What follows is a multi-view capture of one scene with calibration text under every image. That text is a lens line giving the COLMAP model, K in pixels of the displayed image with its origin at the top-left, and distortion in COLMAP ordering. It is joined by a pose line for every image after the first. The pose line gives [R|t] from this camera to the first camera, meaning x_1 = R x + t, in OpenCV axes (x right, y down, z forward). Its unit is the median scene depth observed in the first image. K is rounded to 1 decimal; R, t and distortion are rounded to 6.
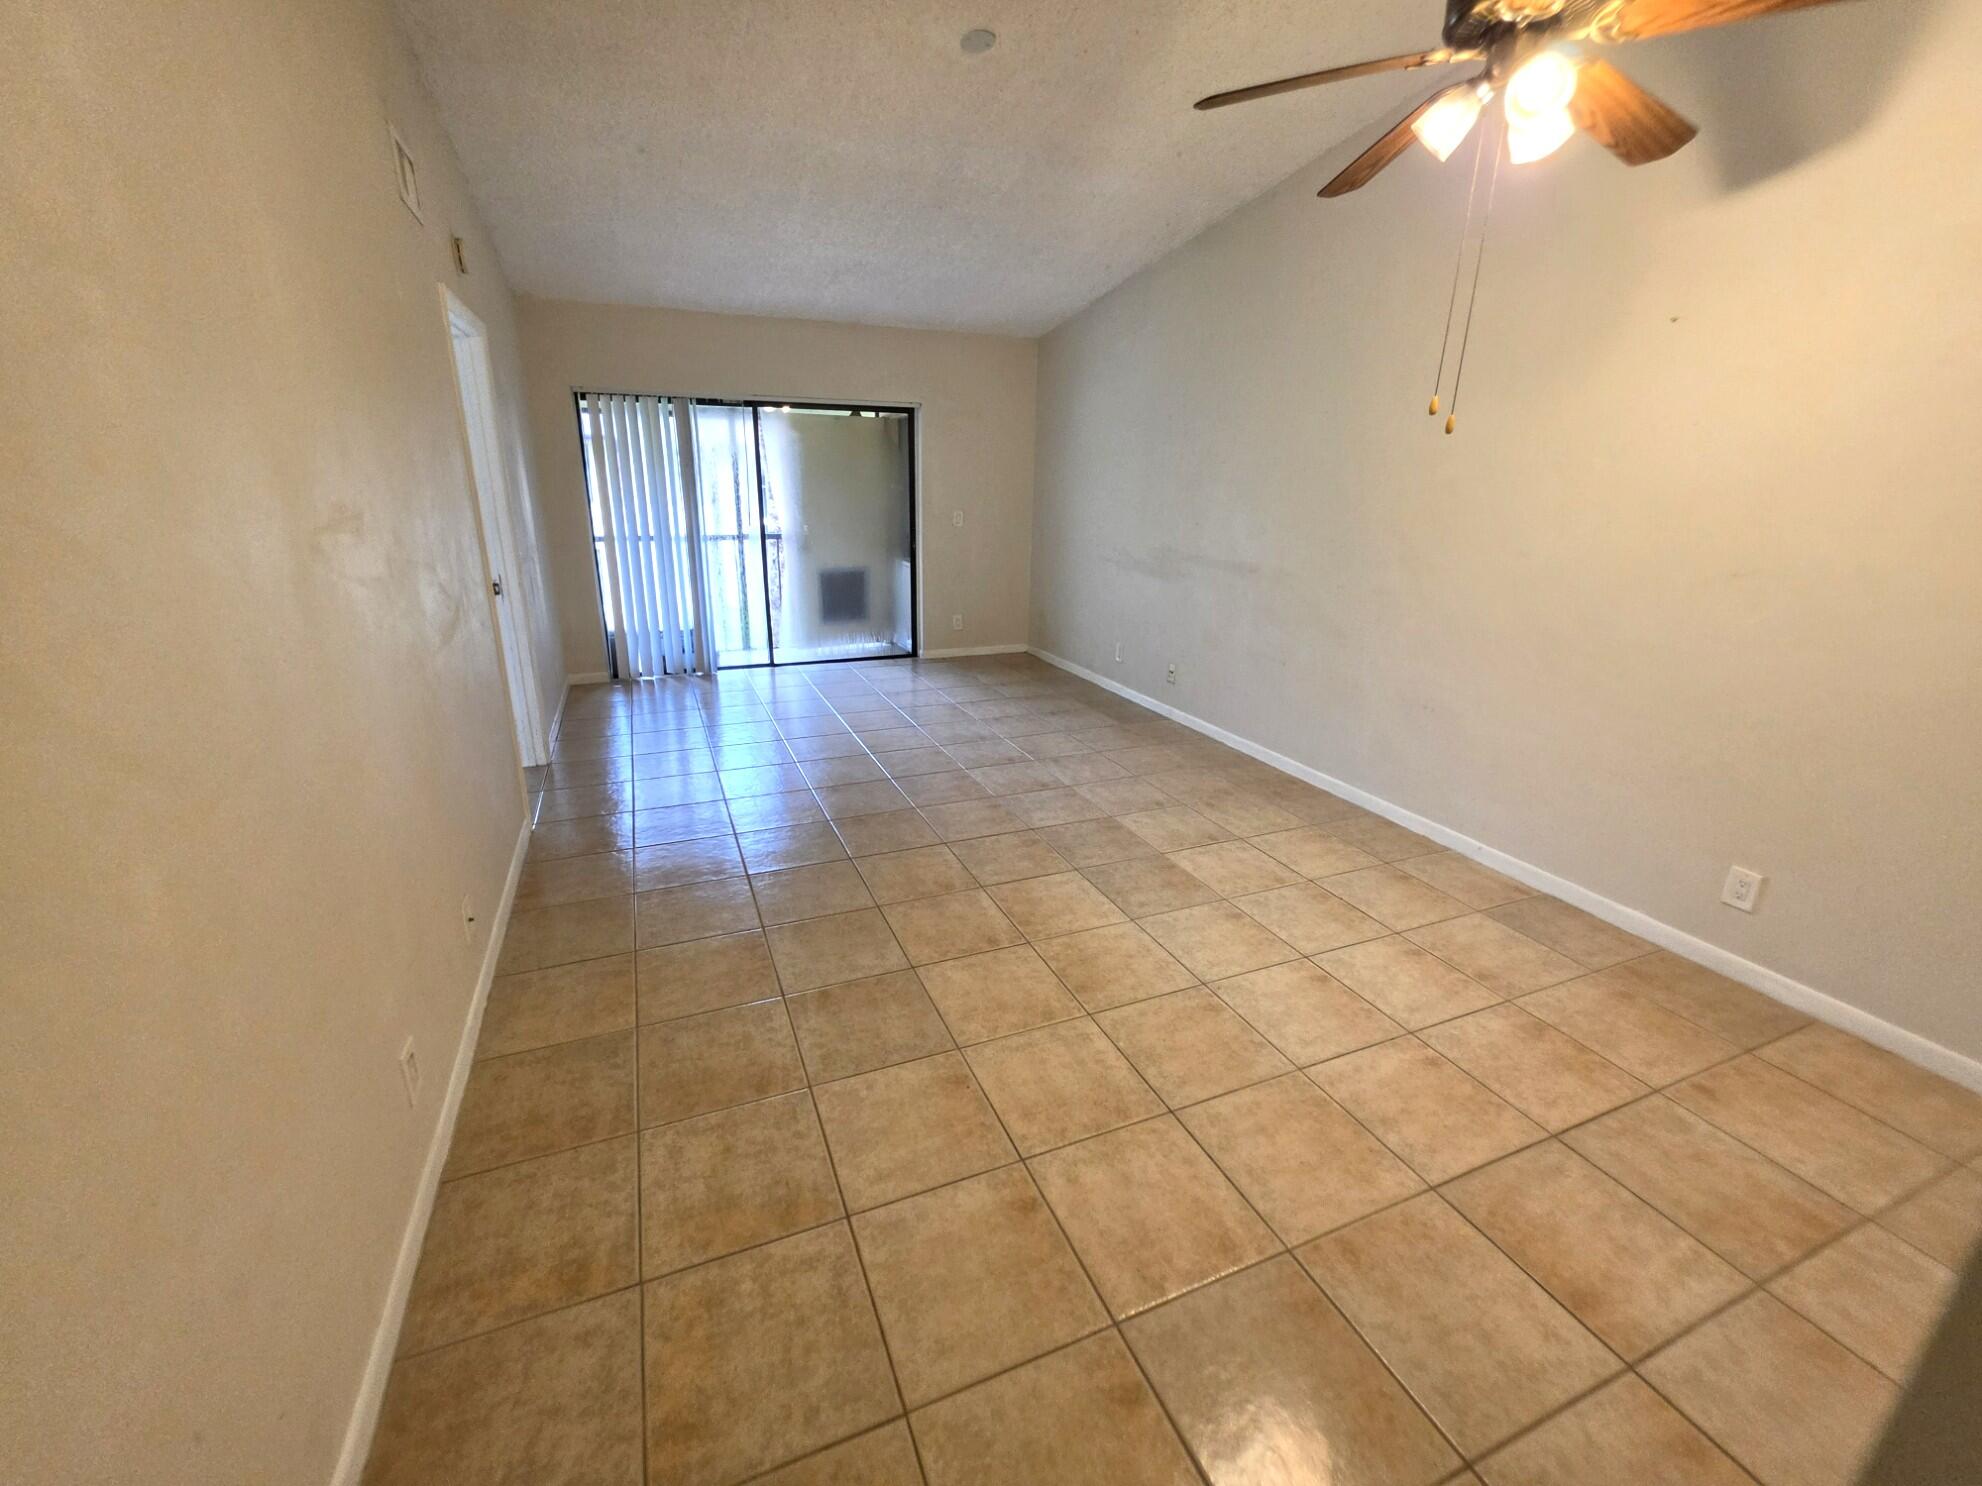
lens RADIAL K [[802.4, 0, 980.2], [0, 802.4, 733.4], [0, 0, 1]] dist [-0.002654, -0.000145]
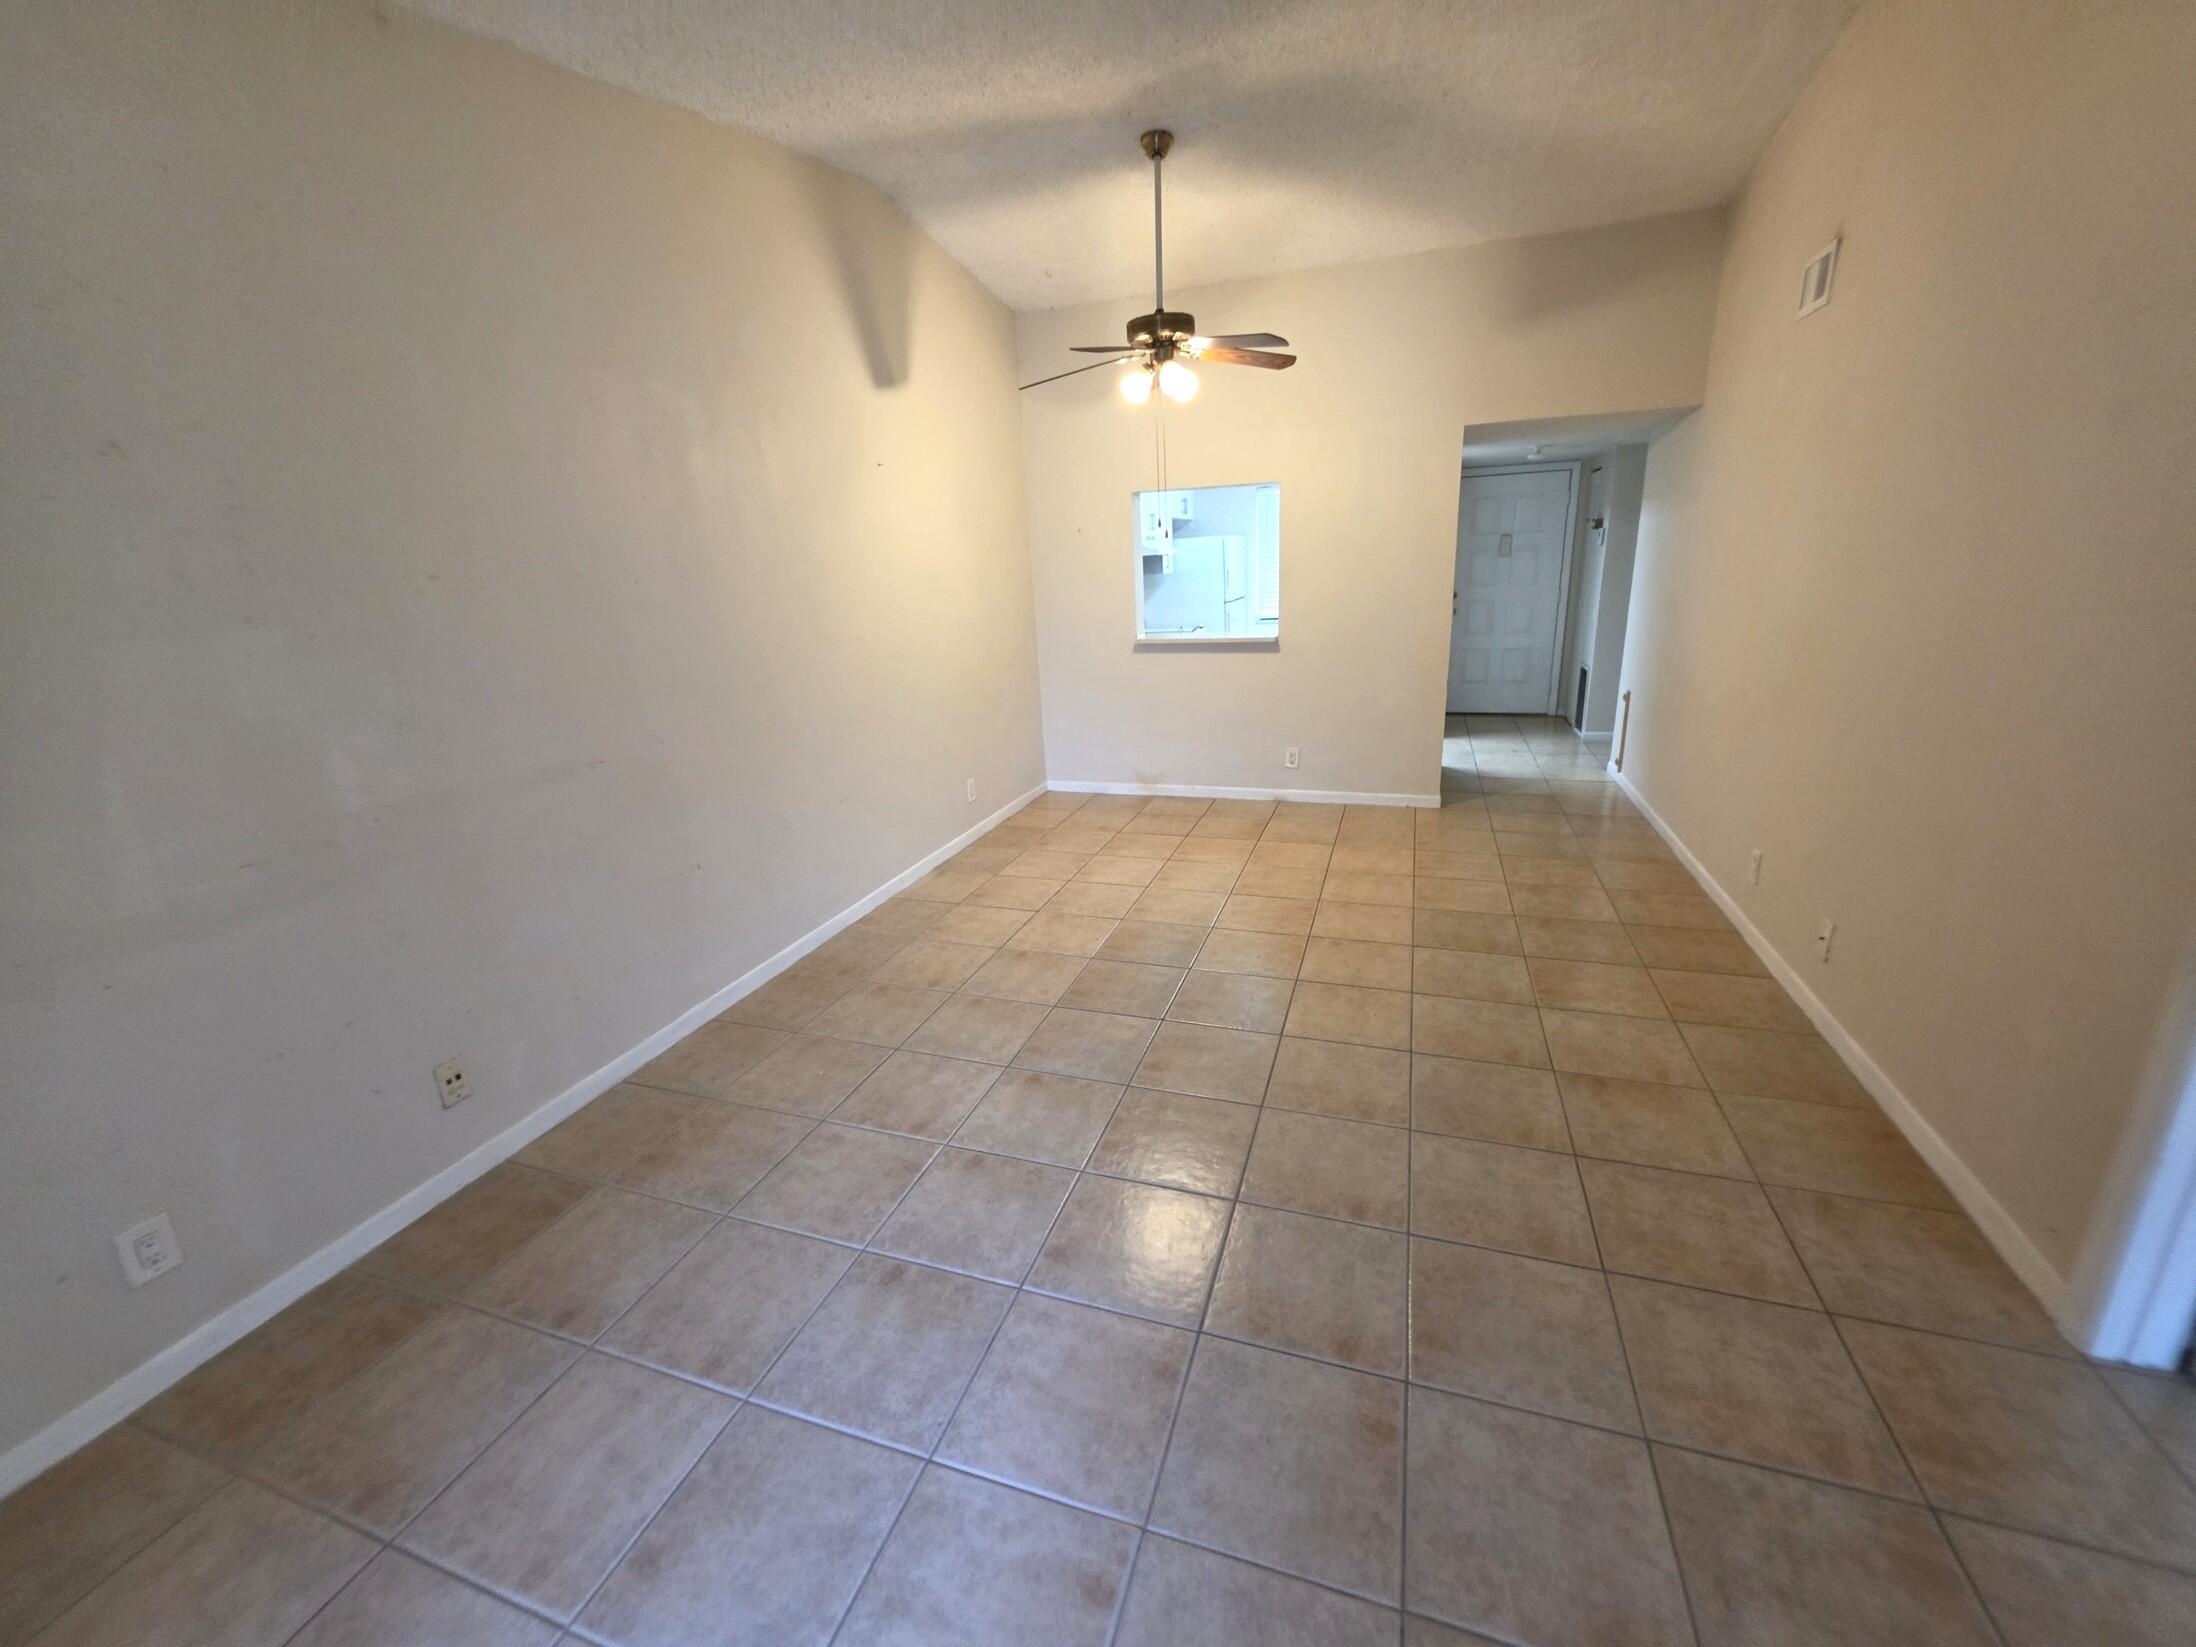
lens RADIAL K [[889.0, 0, 1095.9], [0, 889.0, 826.3], [0, 0, 1]] dist [-0.002654, -0.000145]
pose [[-0.746193, -0.173585, 0.642700, -0.537249], [0.240963, 0.829526, 0.503809, -0.638230], [-0.620590, 0.530805, -0.577160, 1.879263]]
